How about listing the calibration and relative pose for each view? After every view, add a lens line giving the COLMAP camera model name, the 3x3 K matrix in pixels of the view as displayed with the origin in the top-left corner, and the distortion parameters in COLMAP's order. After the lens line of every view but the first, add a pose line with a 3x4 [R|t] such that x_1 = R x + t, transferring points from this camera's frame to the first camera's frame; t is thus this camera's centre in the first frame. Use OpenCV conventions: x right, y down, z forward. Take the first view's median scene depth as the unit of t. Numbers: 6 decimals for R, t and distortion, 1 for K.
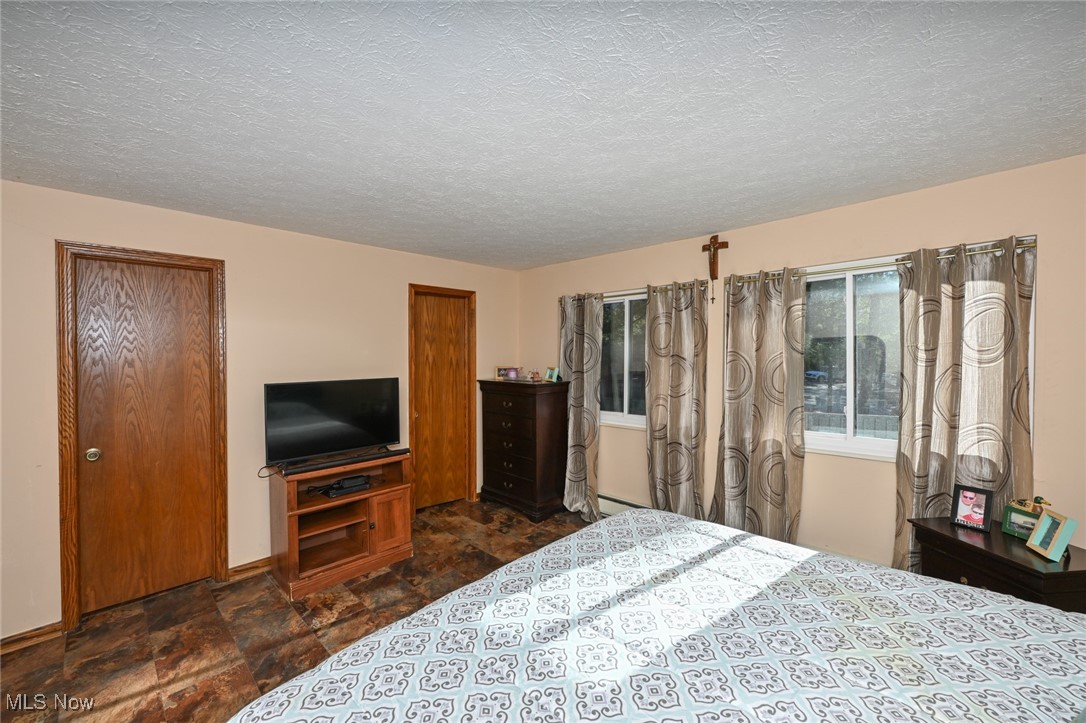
lens RADIAL K [[429.2, 0, 538.8], [0, 429.2, 360.7], [0, 0, 1]] dist [-0.001292, -0.000158]
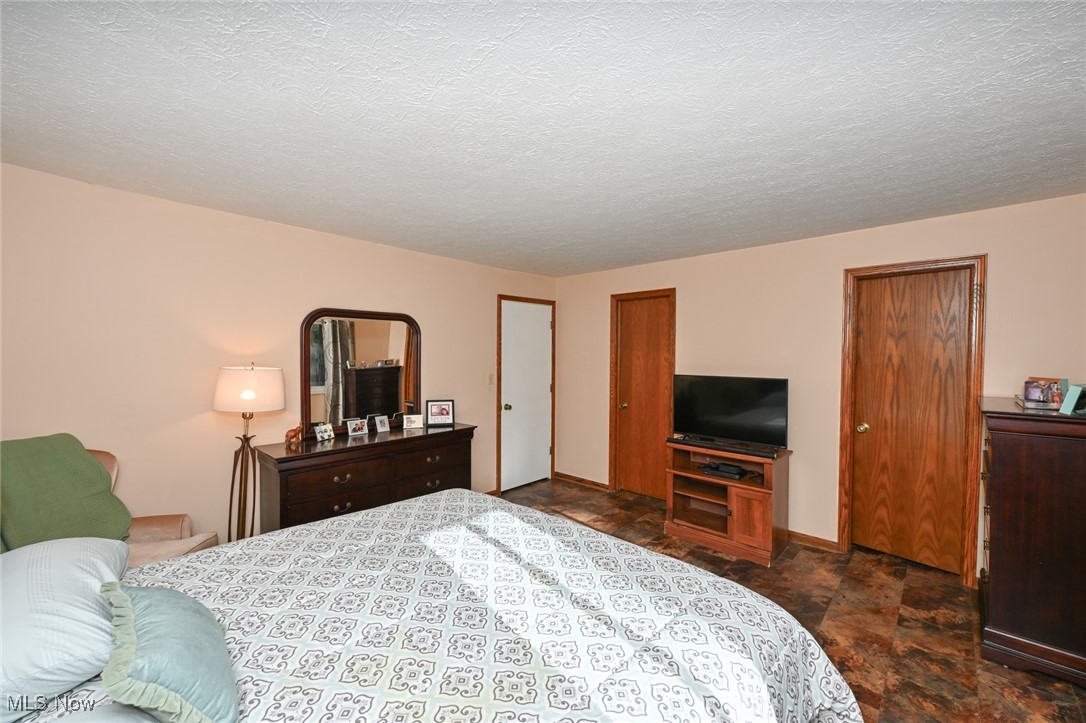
lens RADIAL K [[429.2, 0, 538.9], [0, 429.2, 358.1], [0, 0, 1]] dist [-0.001292, -0.000158]
pose [[-0.004765, 0.021216, -0.999764, 0.794942], [-0.012980, 0.999689, 0.021276, -0.025336], [0.999904, 0.013078, -0.004489, 0.599870]]
